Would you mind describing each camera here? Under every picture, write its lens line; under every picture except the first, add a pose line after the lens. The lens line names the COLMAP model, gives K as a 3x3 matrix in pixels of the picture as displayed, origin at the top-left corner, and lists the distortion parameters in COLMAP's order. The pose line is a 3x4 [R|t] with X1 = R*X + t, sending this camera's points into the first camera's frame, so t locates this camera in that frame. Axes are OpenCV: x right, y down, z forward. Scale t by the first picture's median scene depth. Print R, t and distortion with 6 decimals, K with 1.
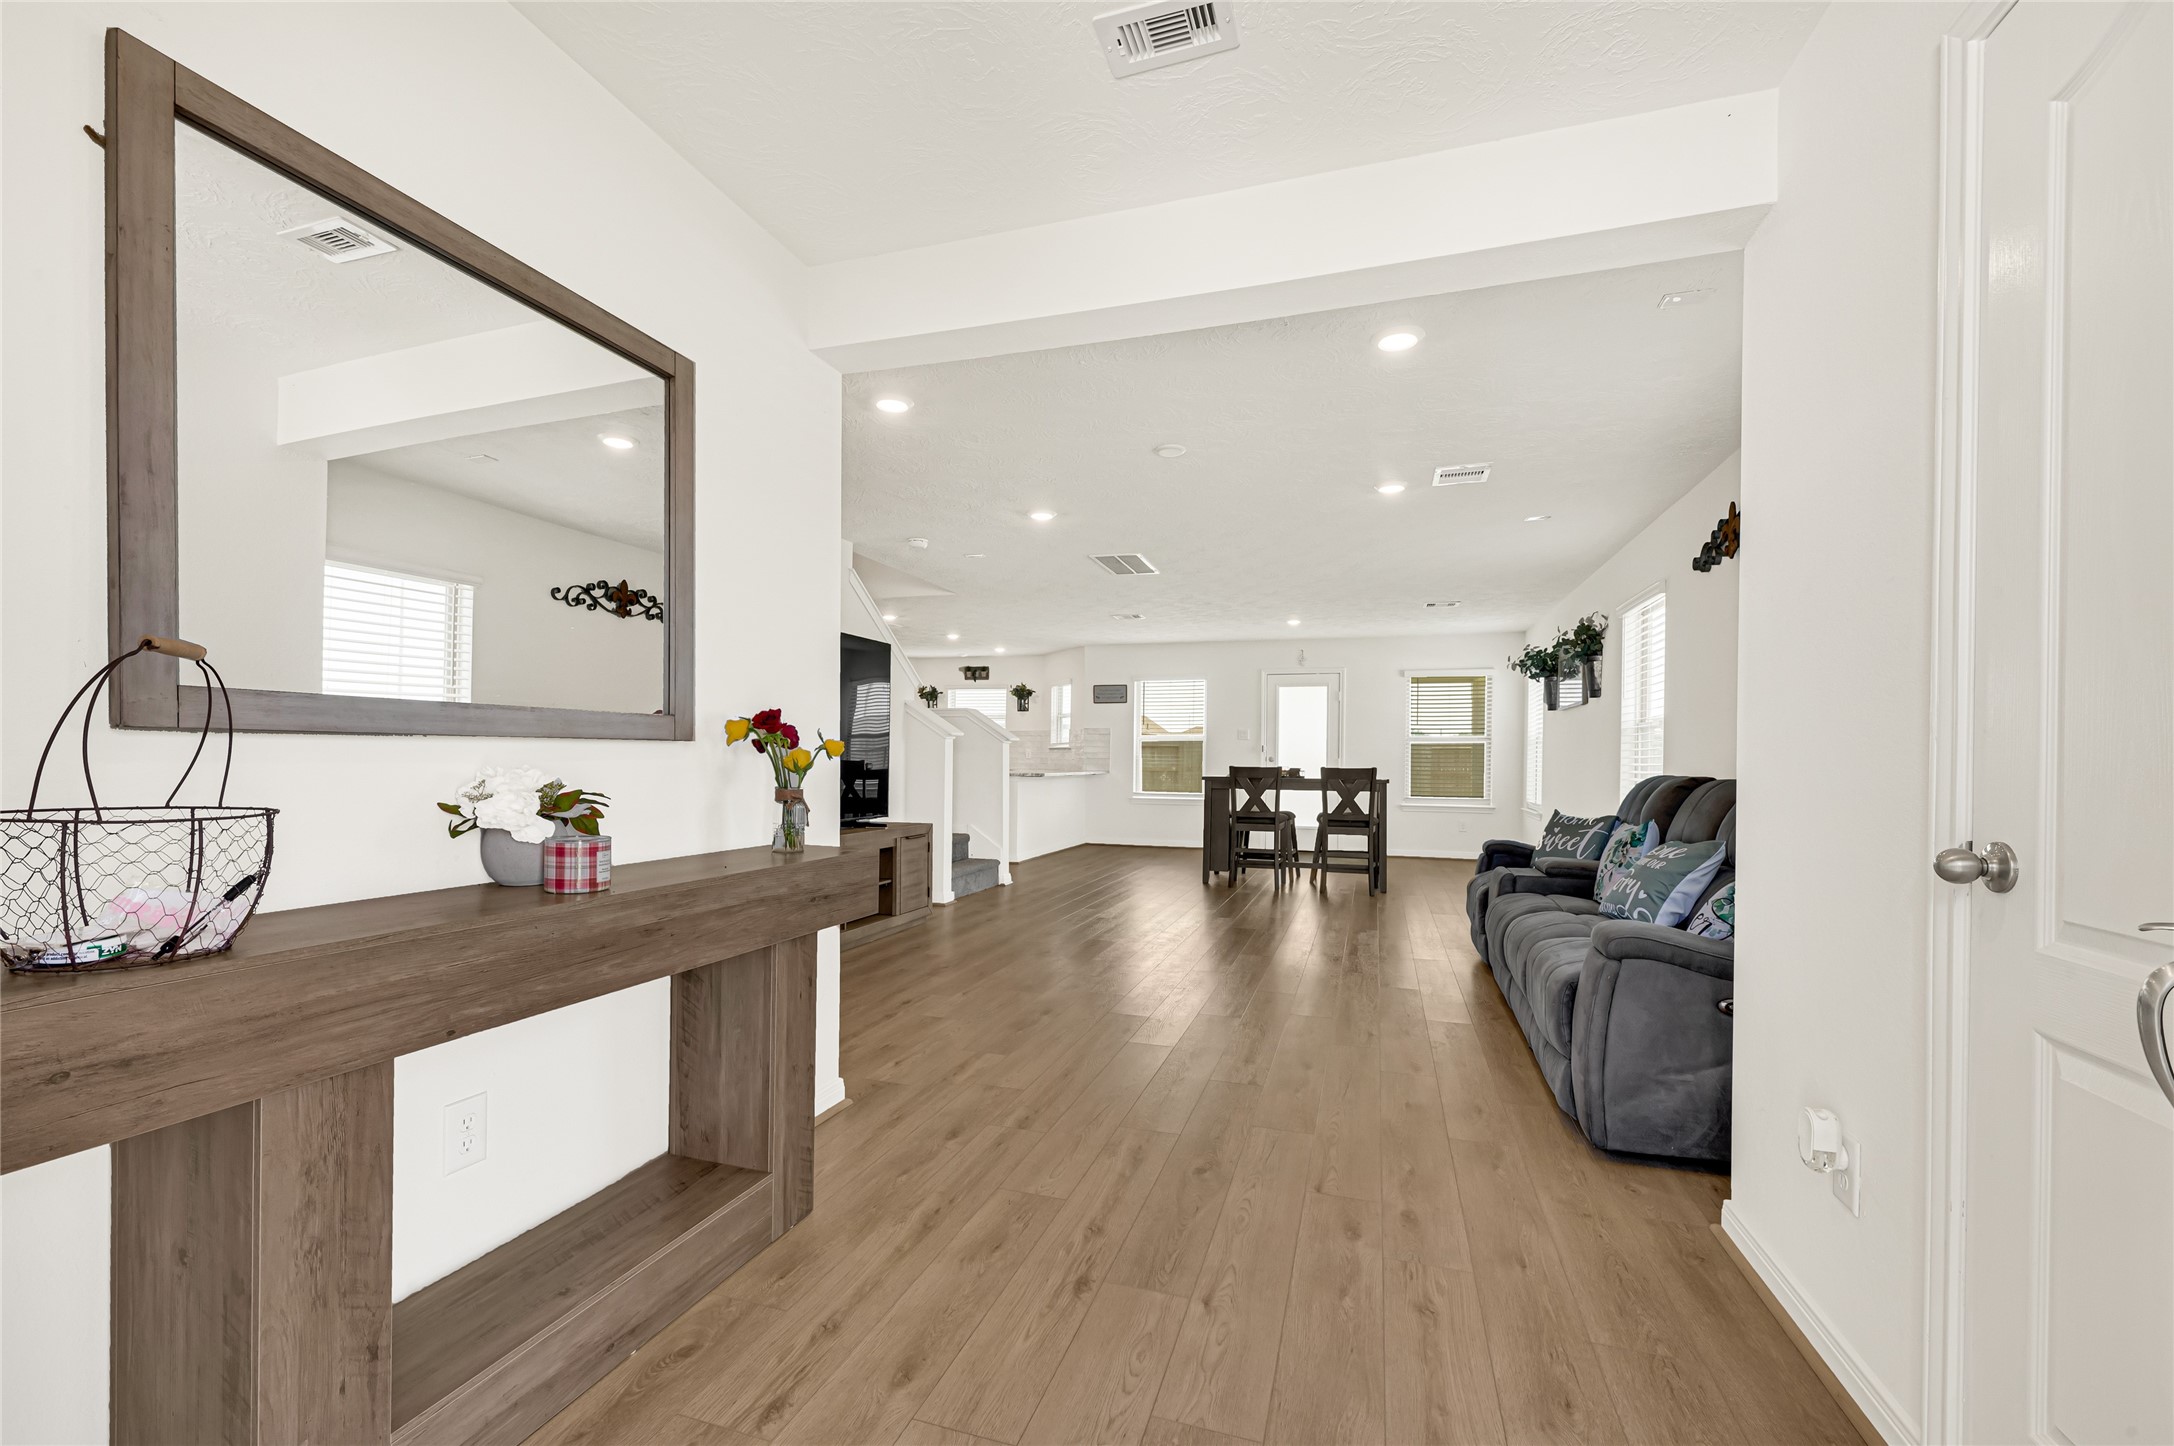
lens RADIAL K [[878.9, 0, 1061.8], [0, 878.9, 764.1], [0, 0, 1]] dist [-0.001084, 0.000275]
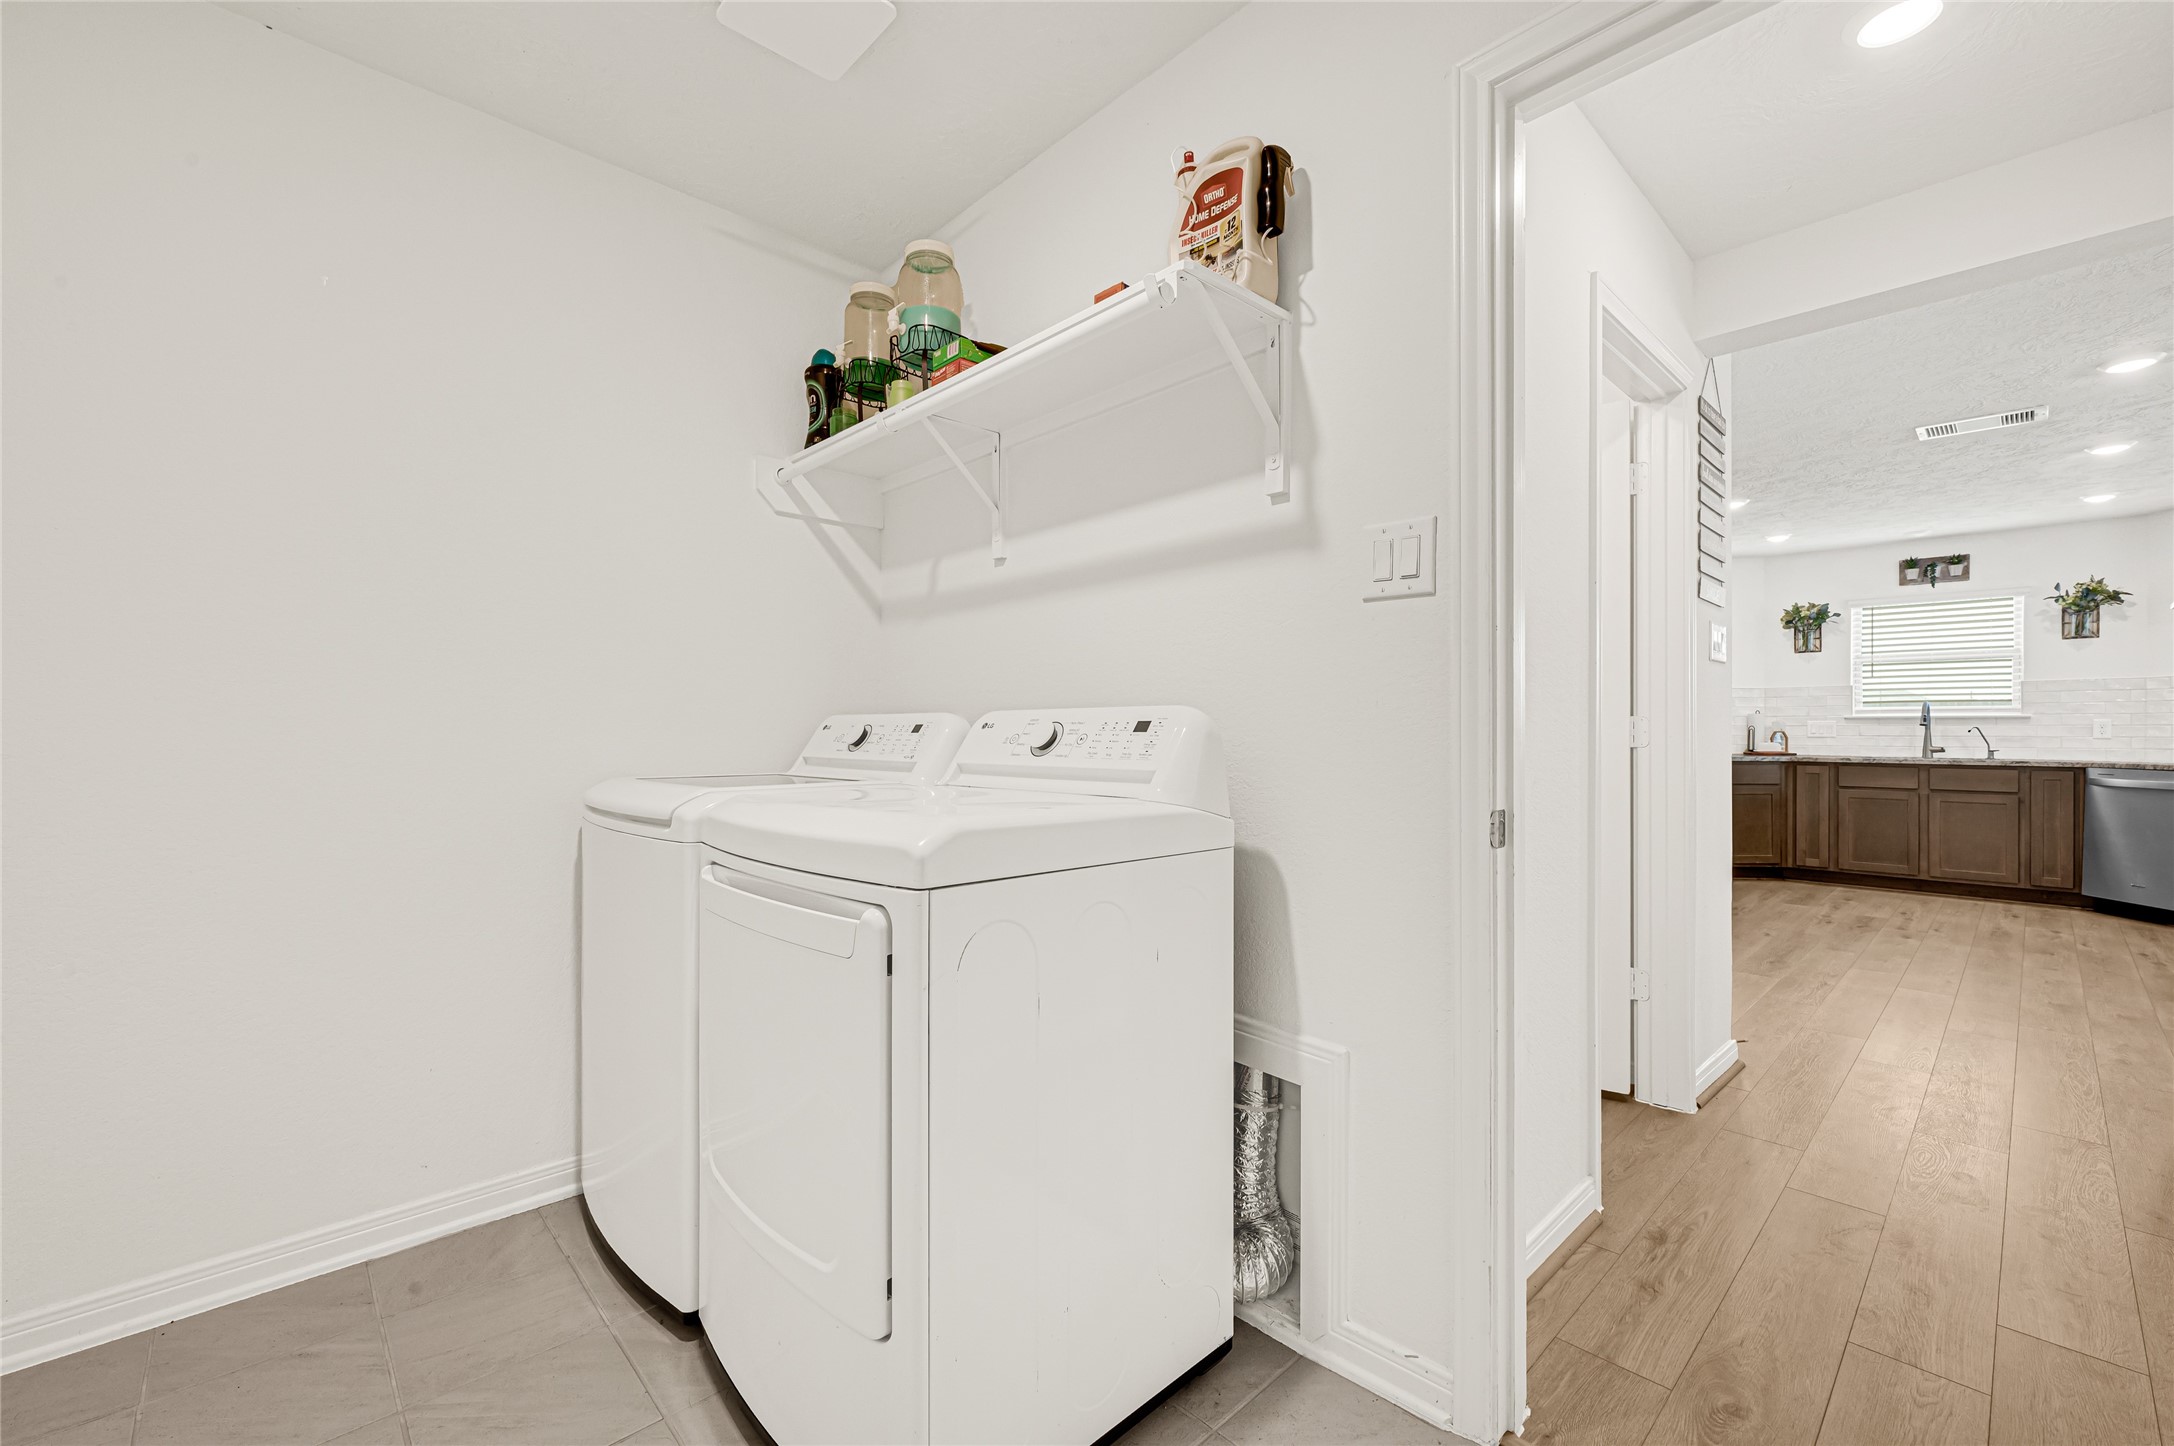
lens RADIAL K [[878.9, 0, 1094.9], [0, 878.9, 733.4], [0, 0, 1]] dist [-0.001084, 0.000275]
pose [[0.883530, -0.008825, -0.468290, -0.477206], [0.004011, 0.999928, -0.011276, -0.009226], [0.468356, 0.008084, 0.883503, 0.539310]]
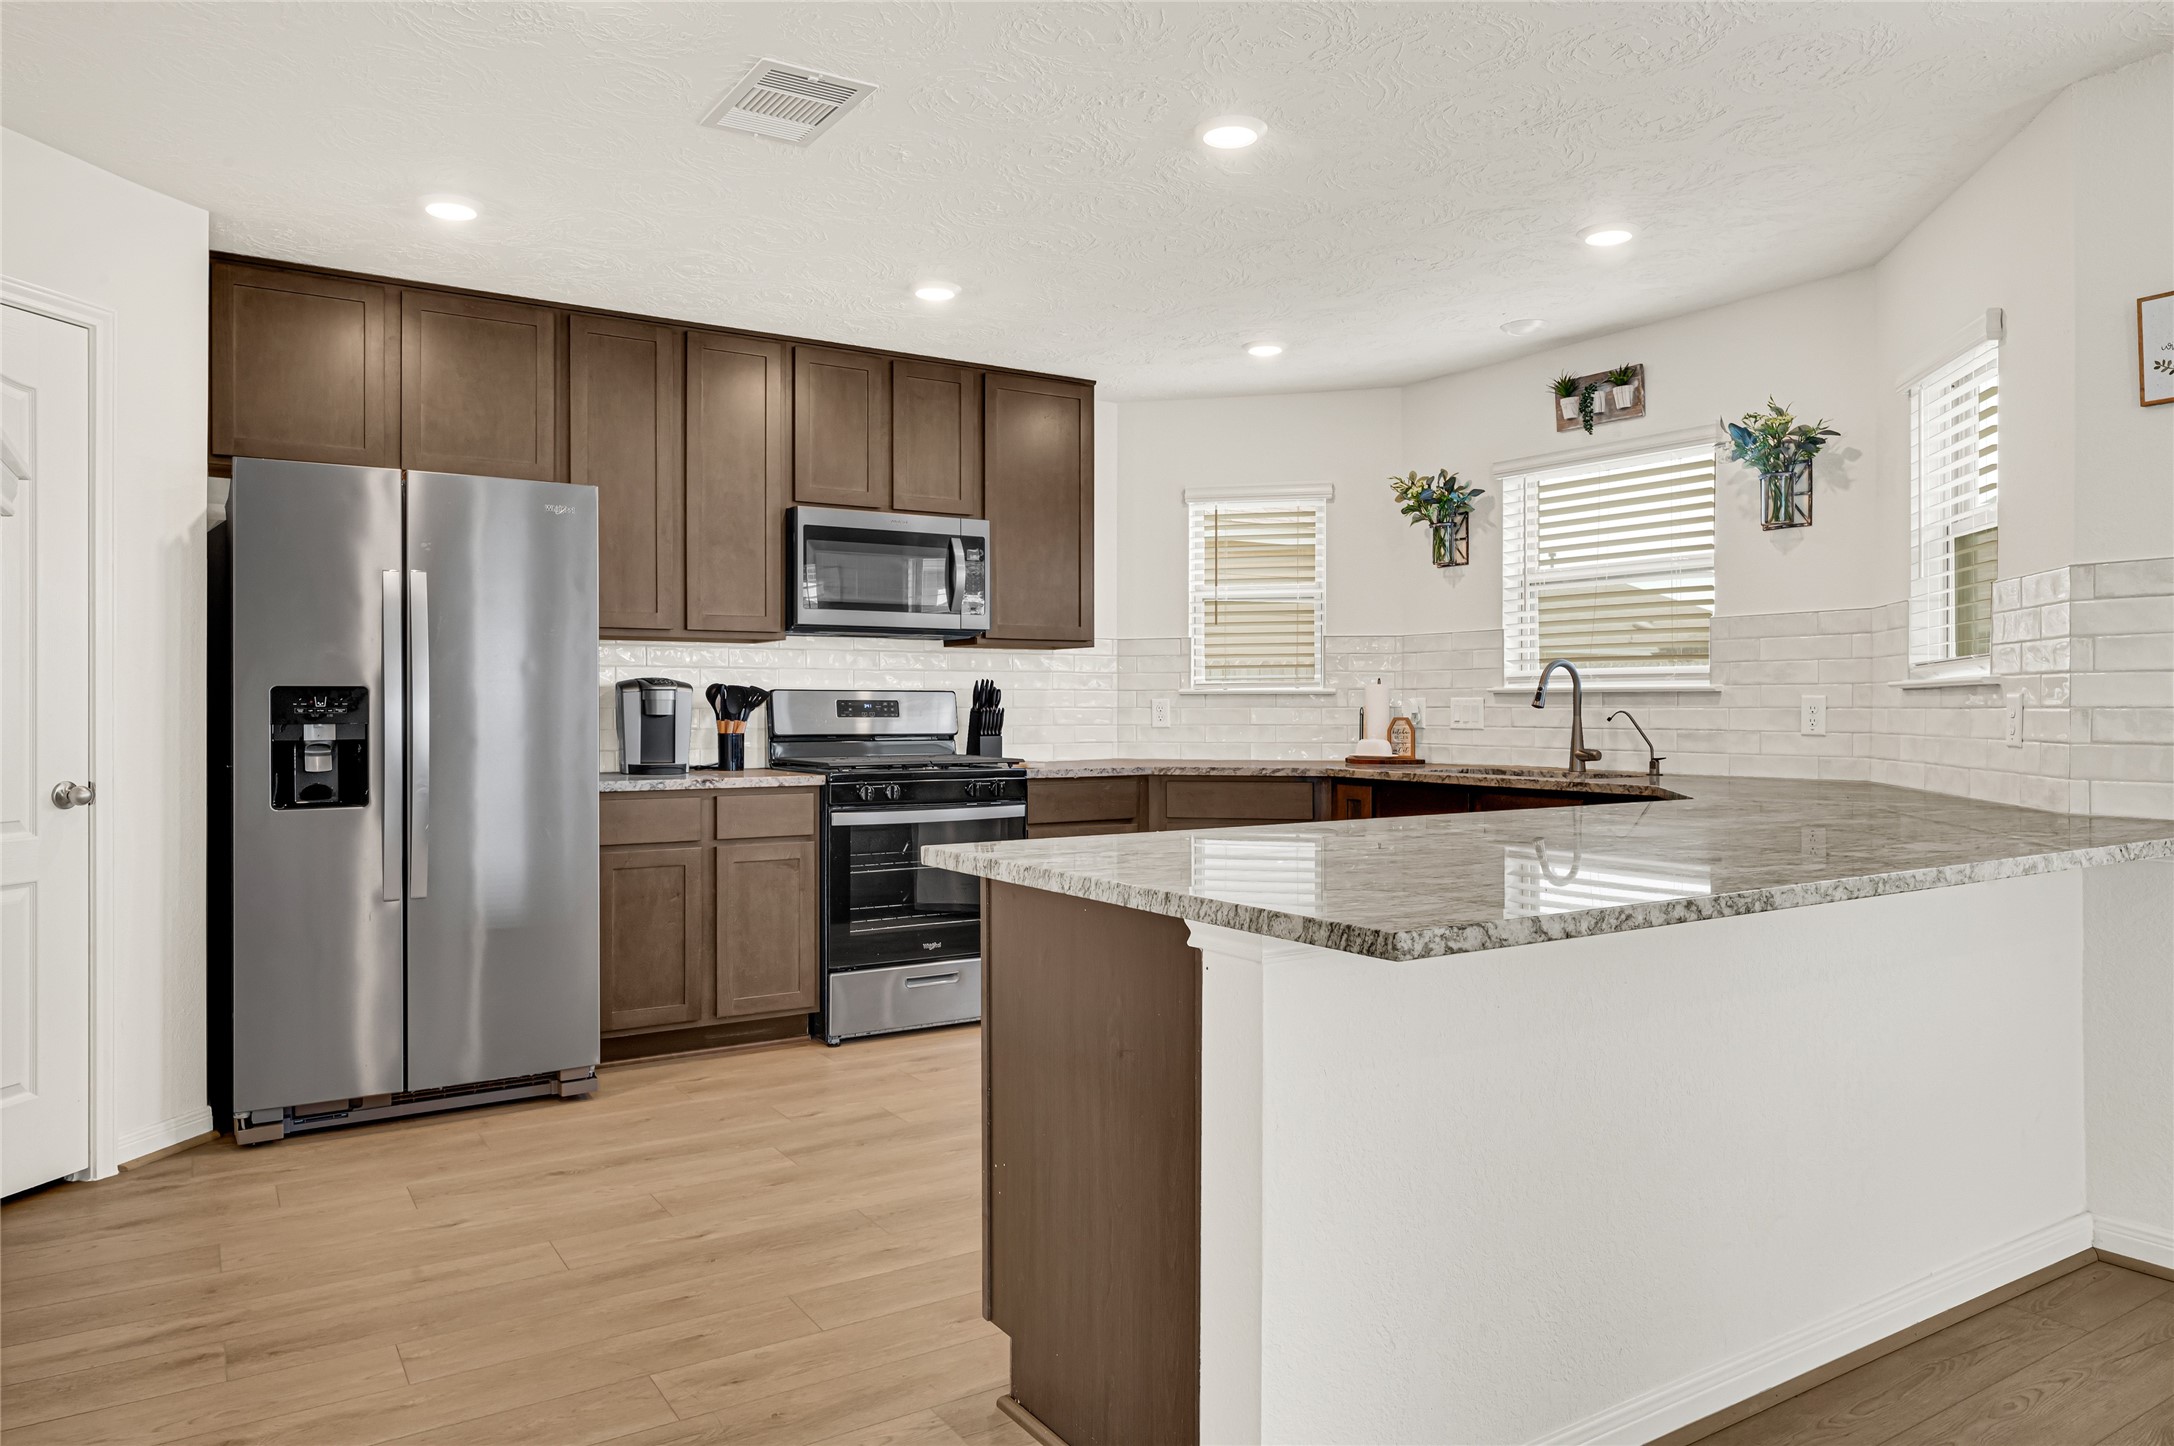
lens RADIAL K [[1387.7, 0, 1086.4], [0, 1387.7, 713.0], [0, 0, 1]] dist [-0.015317, 0.000448]
pose [[0.781304, -0.010737, -0.624058, 0.061074], [0.007889, 0.999942, -0.007328, -0.017207], [0.624100, 0.000802, 0.781344, 0.980228]]
